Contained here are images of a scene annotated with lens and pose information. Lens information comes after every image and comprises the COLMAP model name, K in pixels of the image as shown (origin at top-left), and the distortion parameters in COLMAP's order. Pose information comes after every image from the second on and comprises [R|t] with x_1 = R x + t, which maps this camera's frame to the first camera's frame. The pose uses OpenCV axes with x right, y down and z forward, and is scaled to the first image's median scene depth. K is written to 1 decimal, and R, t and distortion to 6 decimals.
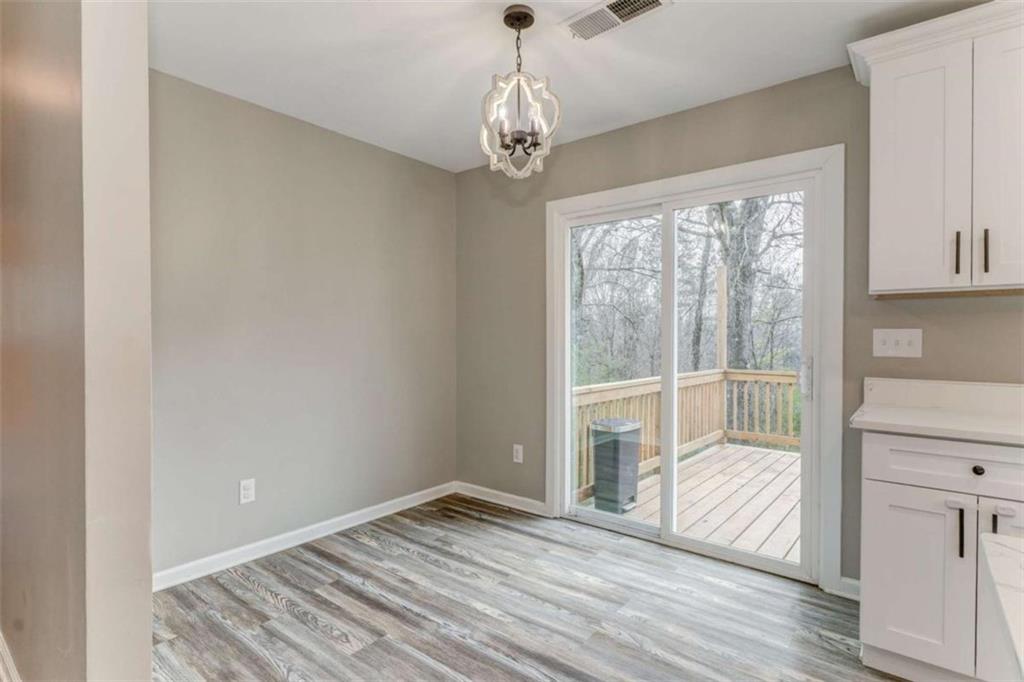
lens RADIAL K [[515.2, 0, 504.1], [0, 515.2, 339.7], [0, 0, 1]] dist [-0.003416, -0.000756]
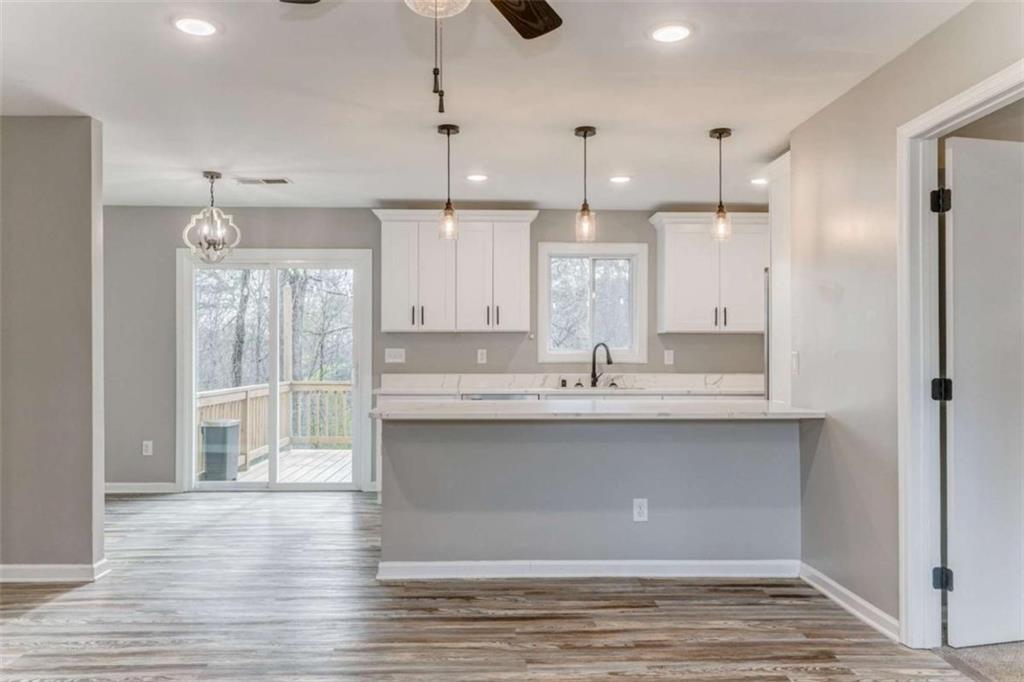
lens RADIAL K [[784.5, 0, 505.1], [0, 784.5, 340.0], [0, 0, 1]] dist [0.001247, 0.001671]
pose [[0.754729, 0.007715, 0.655991, -0.770126], [0.005340, 0.999825, -0.017902, 0.002787], [-0.656015, 0.017014, 0.754556, -1.337527]]
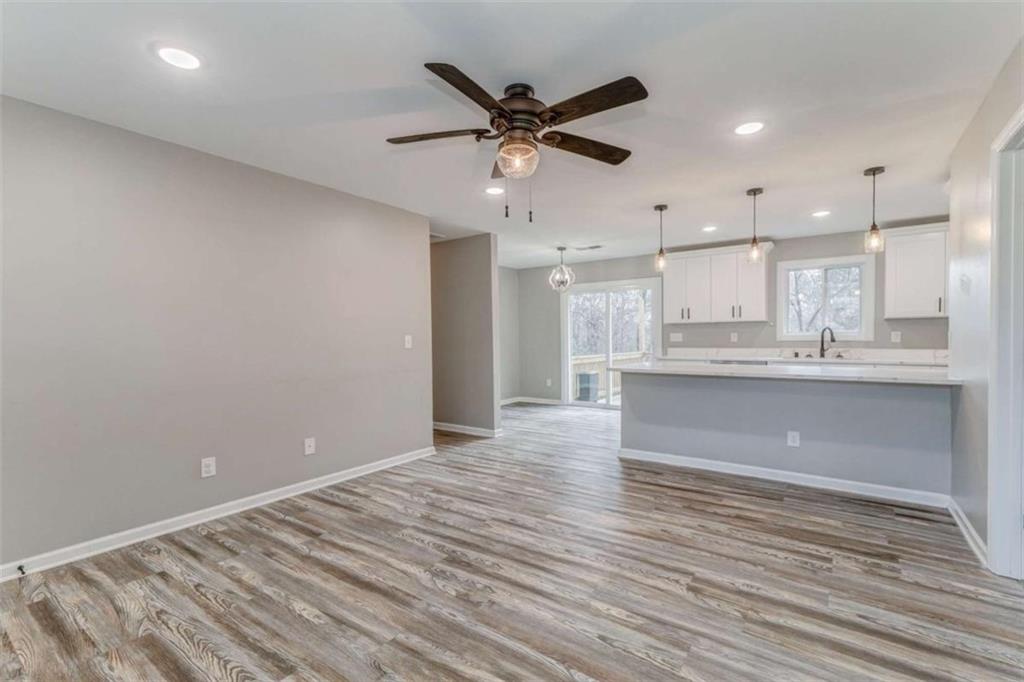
lens RADIAL K [[449.4, 0, 512.6], [0, 449.4, 340.9], [0, 0, 1]] dist [0.010457, -0.000705]
pose [[0.997716, -0.007888, 0.067080, -0.407503], [0.008447, 0.999932, -0.008062, 0.042153], [-0.067012, 0.008610, 0.997715, -1.588757]]
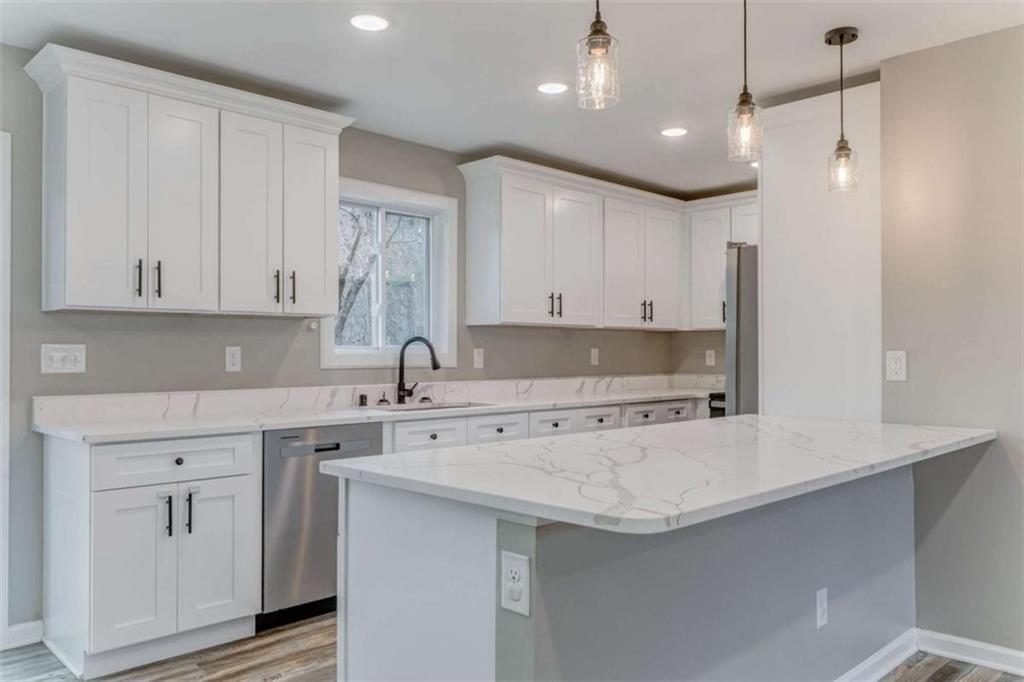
lens RADIAL K [[777.6, 0, 502.9], [0, 777.6, 345.2], [0, 0, 1]] dist [0.007400, -0.005247]
pose [[0.110338, 0.003990, 0.993886, -0.522144], [0.005949, 0.999971, -0.004675, -0.006087], [-0.993876, 0.006429, 0.110311, 0.014920]]
